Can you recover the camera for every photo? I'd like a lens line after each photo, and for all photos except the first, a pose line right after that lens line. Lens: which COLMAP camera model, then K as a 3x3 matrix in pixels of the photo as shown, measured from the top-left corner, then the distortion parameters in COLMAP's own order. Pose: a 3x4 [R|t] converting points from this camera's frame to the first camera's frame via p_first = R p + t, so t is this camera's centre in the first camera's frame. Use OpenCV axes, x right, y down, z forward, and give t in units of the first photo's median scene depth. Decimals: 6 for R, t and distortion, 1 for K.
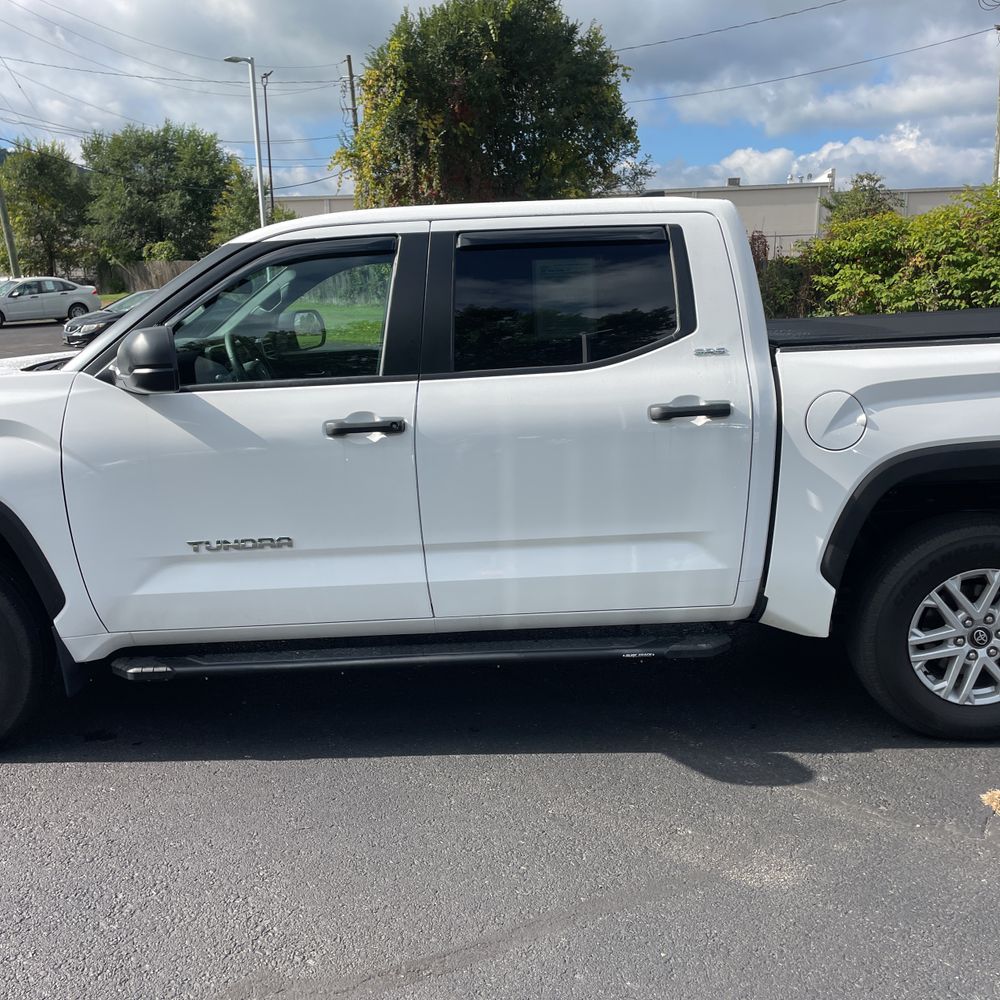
lens RADIAL K [[1007.3, 0, 496.4], [0, 1007.3, 496.9], [0, 0, 1]] dist [0.095538, -0.132637]
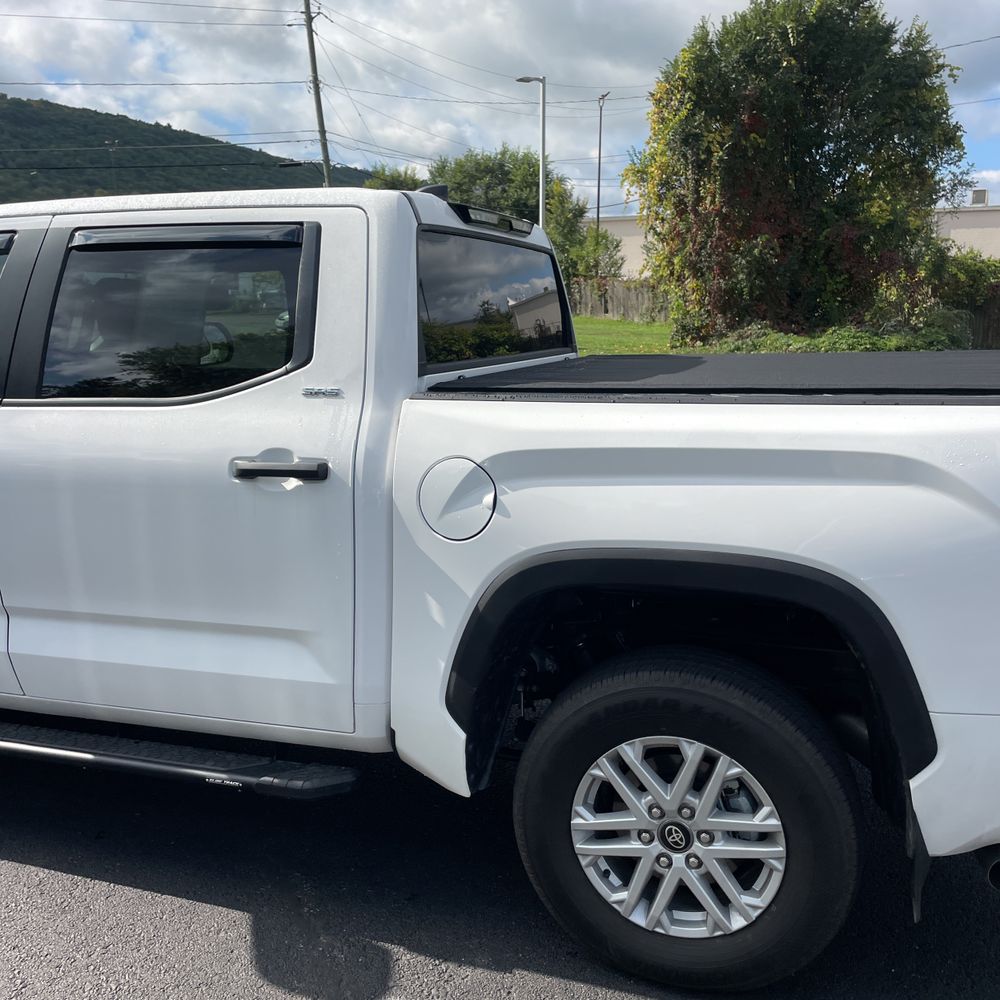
lens RADIAL K [[1004.5, 0, 513.4], [0, 1004.5, 506.2], [0, 0, 1]] dist [0.097520, -0.130959]
pose [[0.948389, 0.085520, -0.305359, 0.074255], [-0.088159, 0.996093, 0.005163, -0.009781], [0.304608, 0.022024, 0.952223, 0.043470]]
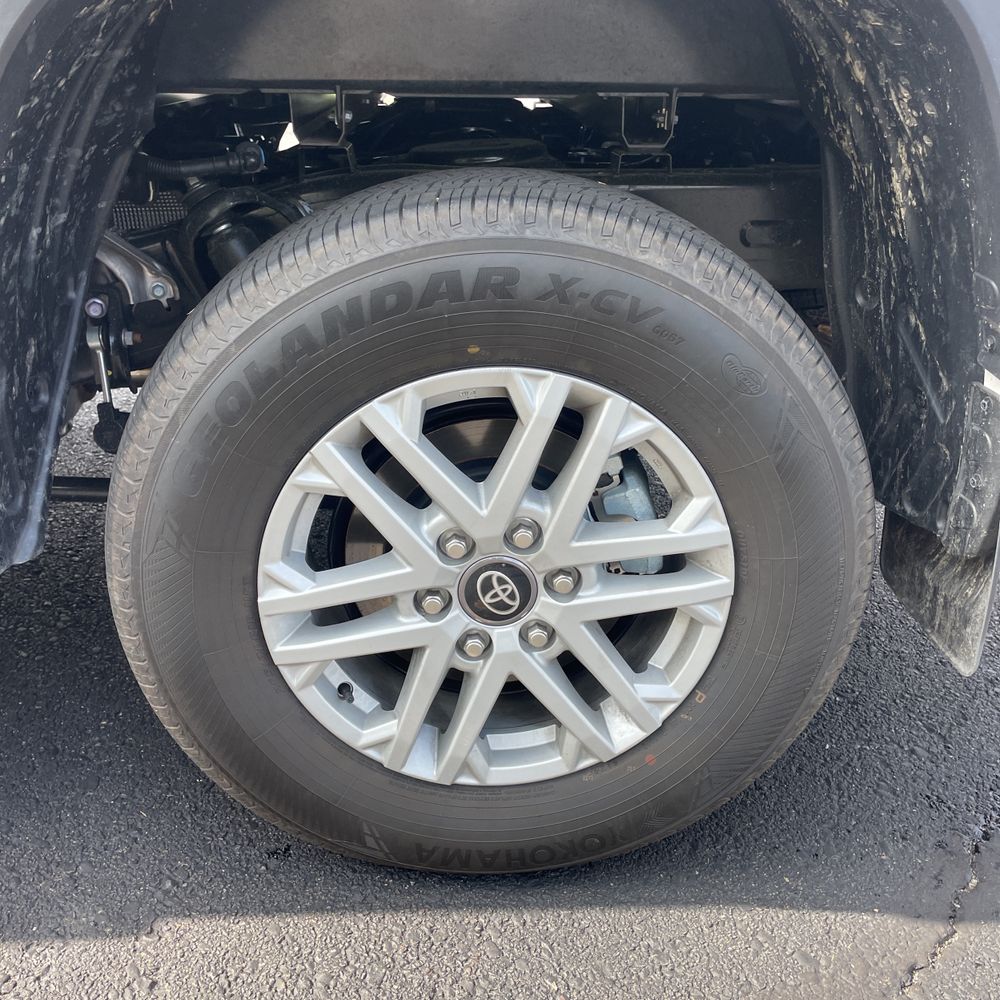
lens RADIAL K [[1001.5, 0, 498.0], [0, 1001.5, 502.7], [0, 0, 1]] dist [0.148682, -0.283258]
pose [[0.996892, 0.024502, 0.074873, 0.059917], [-0.039761, 0.976958, 0.209696, 0.006381], [-0.068010, -0.212022, 0.974896, 0.094830]]
